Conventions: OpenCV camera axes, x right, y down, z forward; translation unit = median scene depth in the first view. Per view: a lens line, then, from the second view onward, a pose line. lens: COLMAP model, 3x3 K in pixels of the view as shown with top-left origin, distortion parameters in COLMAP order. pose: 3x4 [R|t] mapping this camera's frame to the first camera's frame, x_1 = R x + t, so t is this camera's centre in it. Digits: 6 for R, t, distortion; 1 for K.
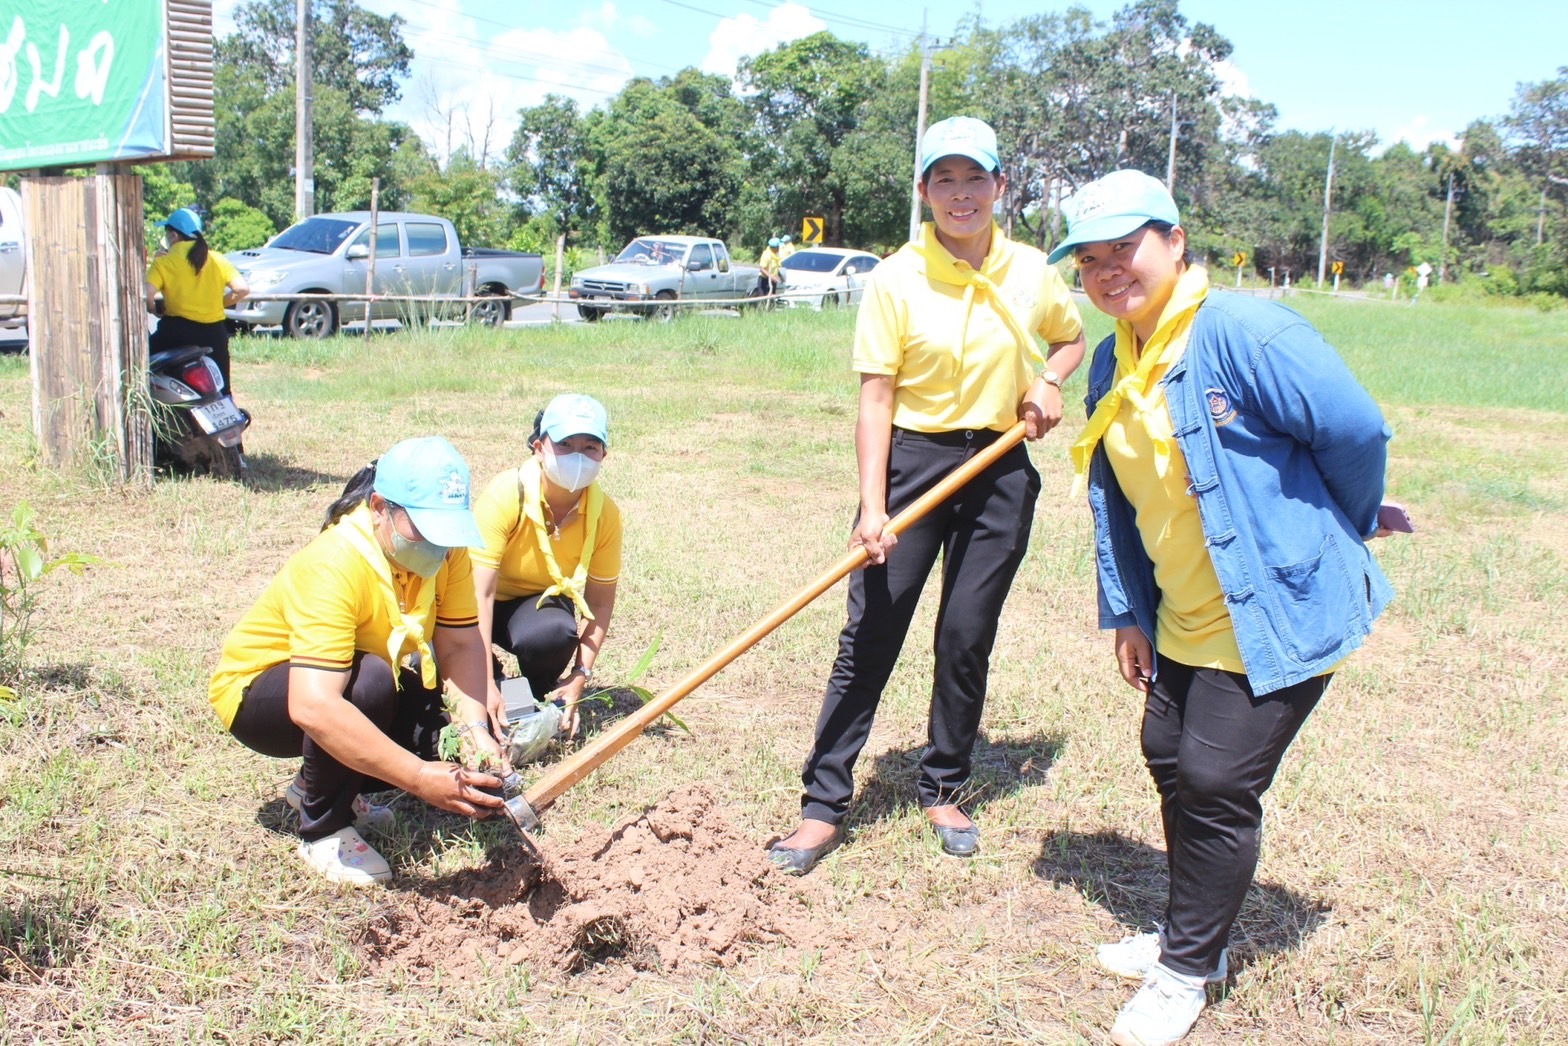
lens RADIAL K [[1467.0, 0, 758.0], [0, 1467.0, 540.8], [0, 0, 1]] dist [-0.116870, 0.108363]
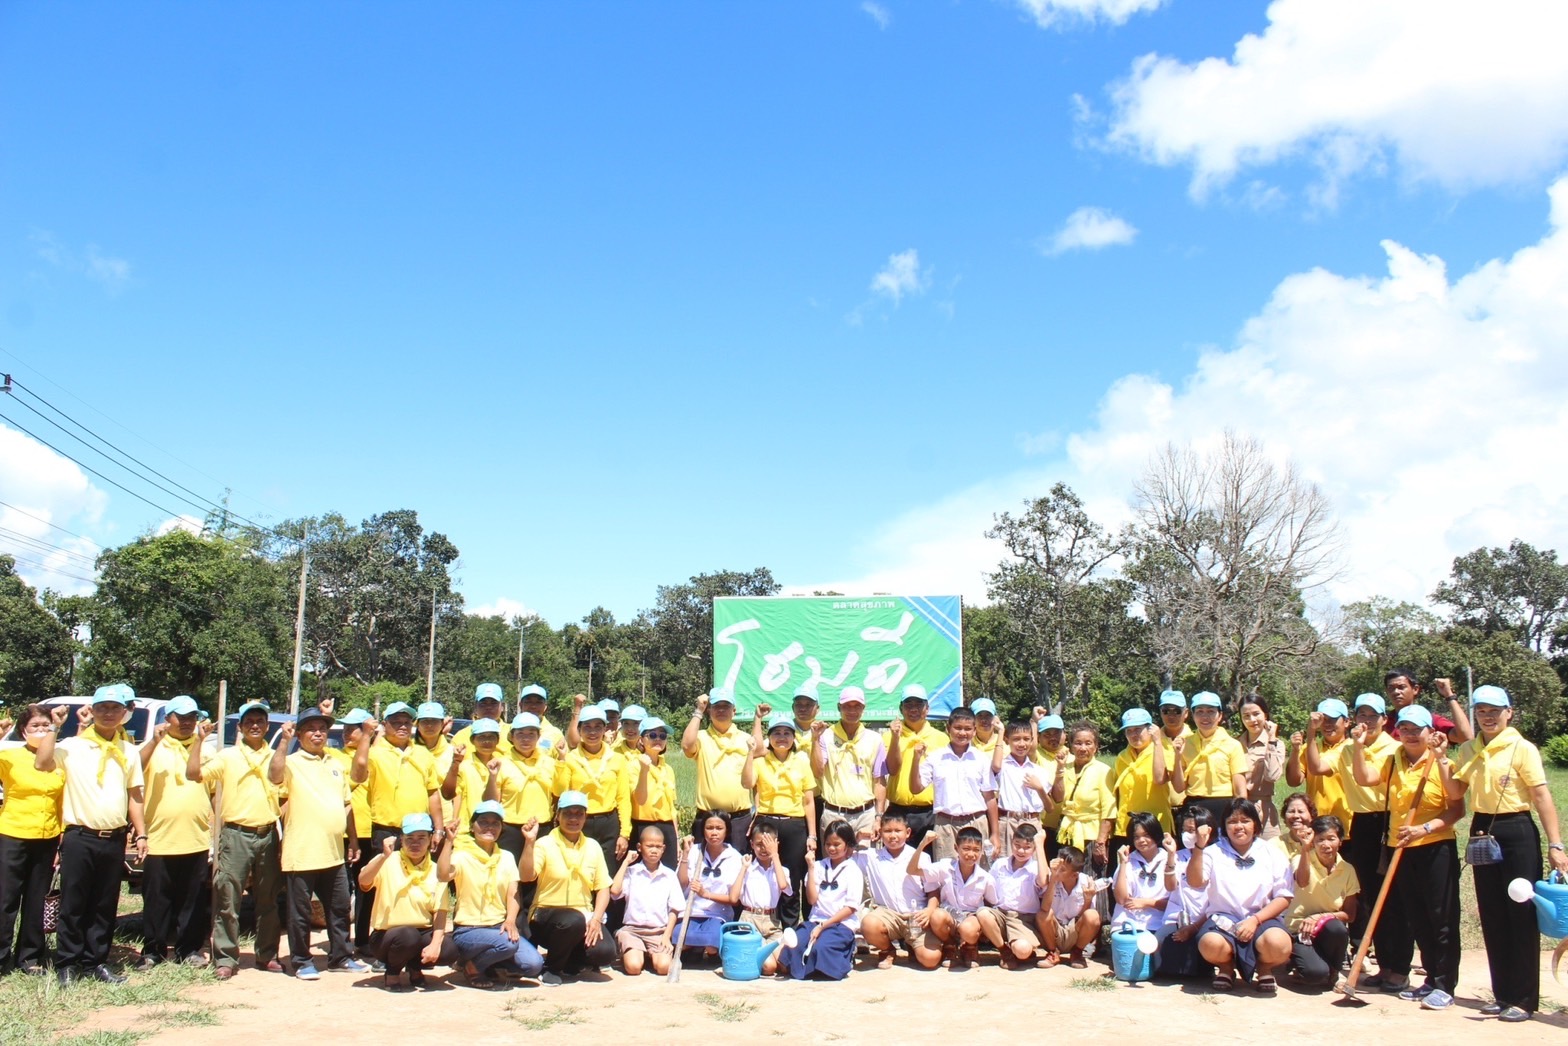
lens RADIAL K [[1467.0, 0, 758.0], [0, 1467.0, 540.8], [0, 0, 1]] dist [-0.116870, 0.108363]
pose [[0.776667, 0.055646, 0.627449, -0.271472], [0.138981, 0.956405, -0.256854, 0.011497], [-0.614388, 0.286694, 0.735074, -0.105042]]
